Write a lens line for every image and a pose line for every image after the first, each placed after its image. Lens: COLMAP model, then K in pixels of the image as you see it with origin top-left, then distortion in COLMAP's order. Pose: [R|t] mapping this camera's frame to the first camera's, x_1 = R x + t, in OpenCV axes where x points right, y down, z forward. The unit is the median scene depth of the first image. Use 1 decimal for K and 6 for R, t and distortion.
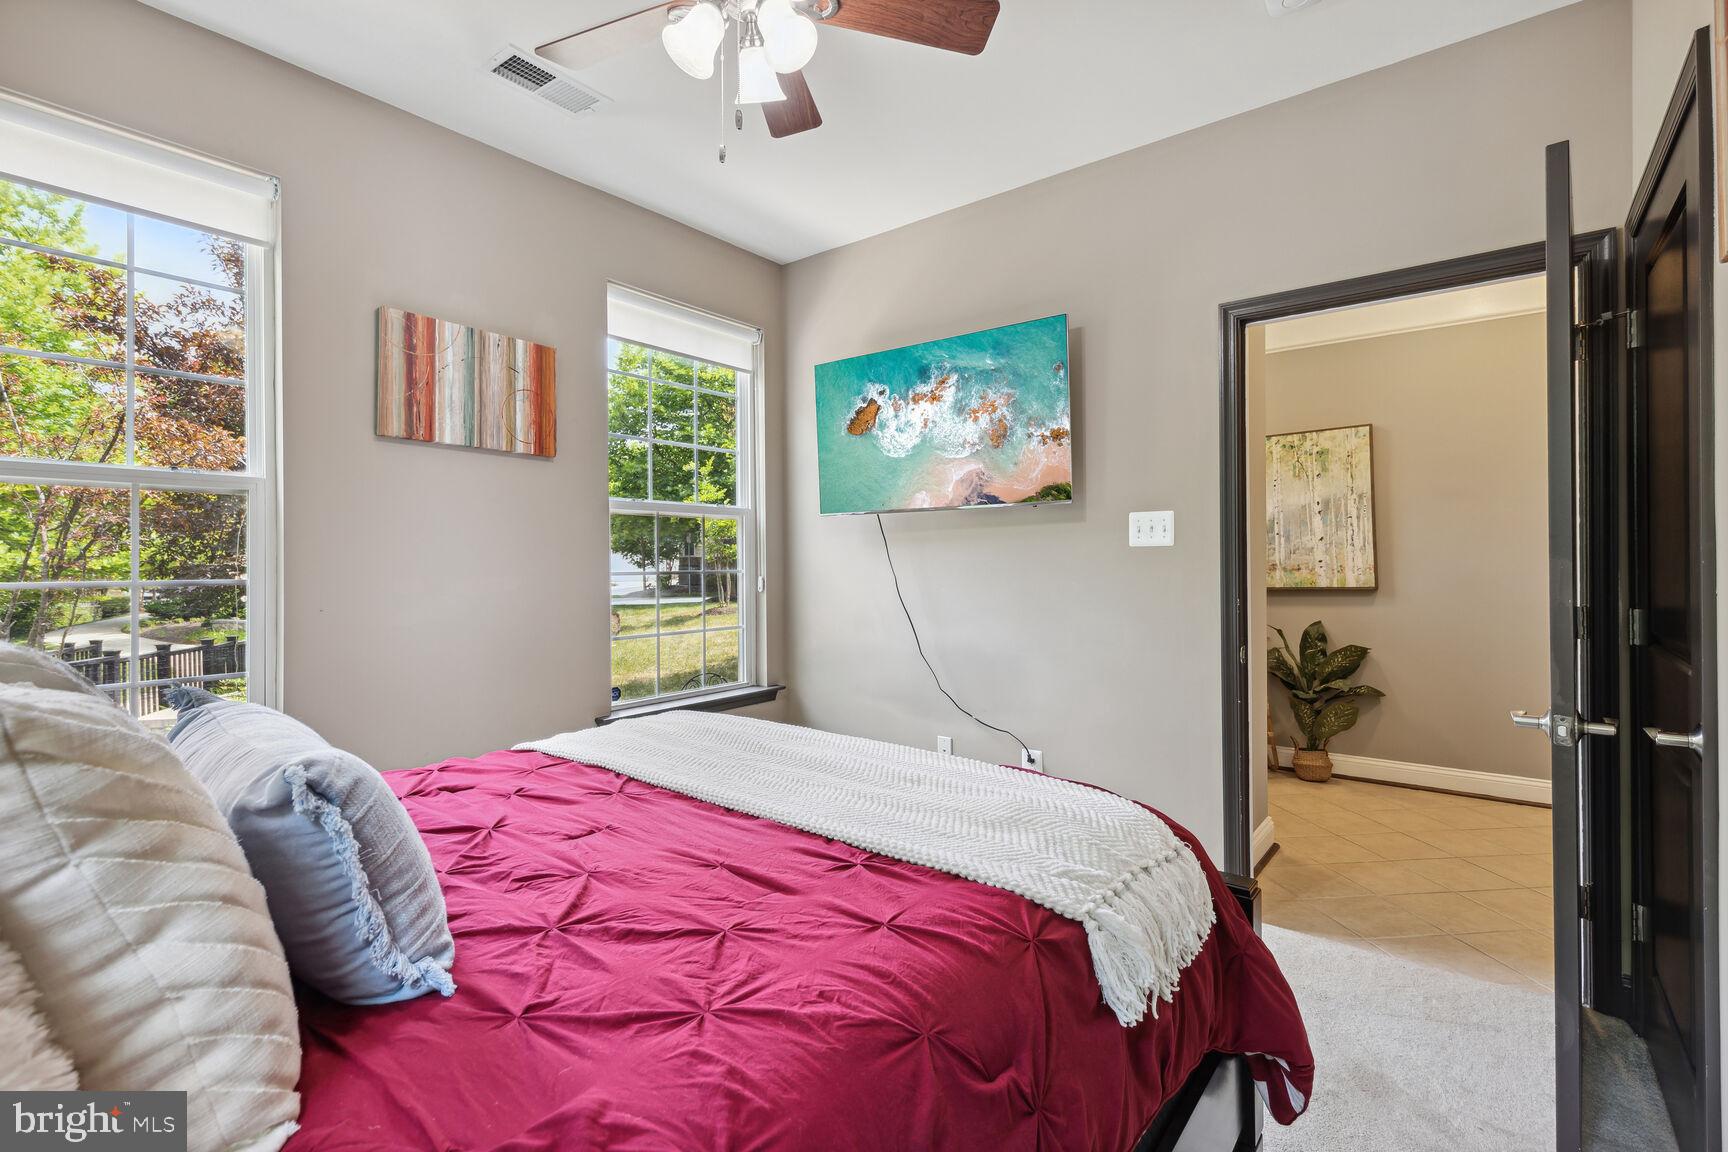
lens RADIAL K [[802.8, 0, 873.6], [0, 802.8, 571.9], [0, 0, 1]] dist [0.001226, 0.000249]
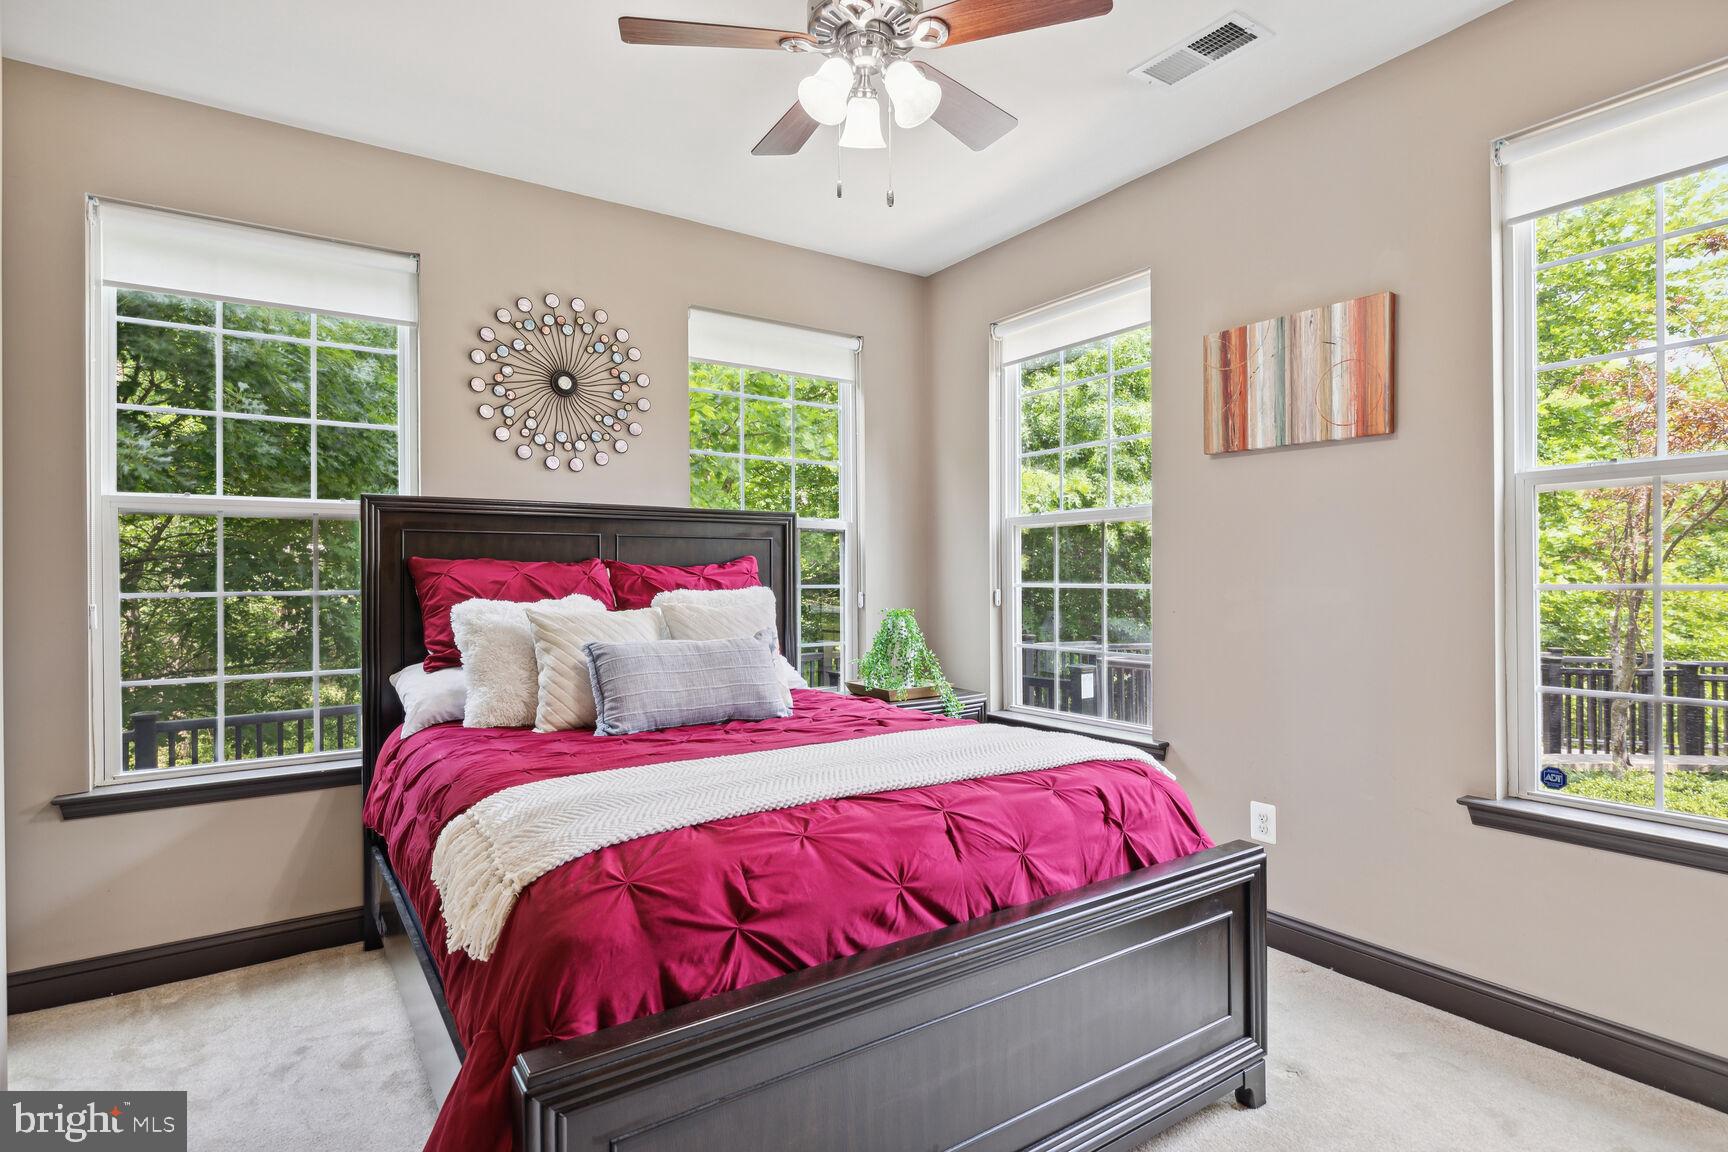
lens RADIAL K [[872.2, 0, 868.5], [0, 872.2, 584.5], [0, 0, 1]] dist [-0.027447, -0.000190]
pose [[-0.297895, -0.000652, -0.954598, 0.596691], [-0.013673, 0.999900, 0.003583, 0.005972], [0.954501, 0.014120, -0.297874, 0.860067]]
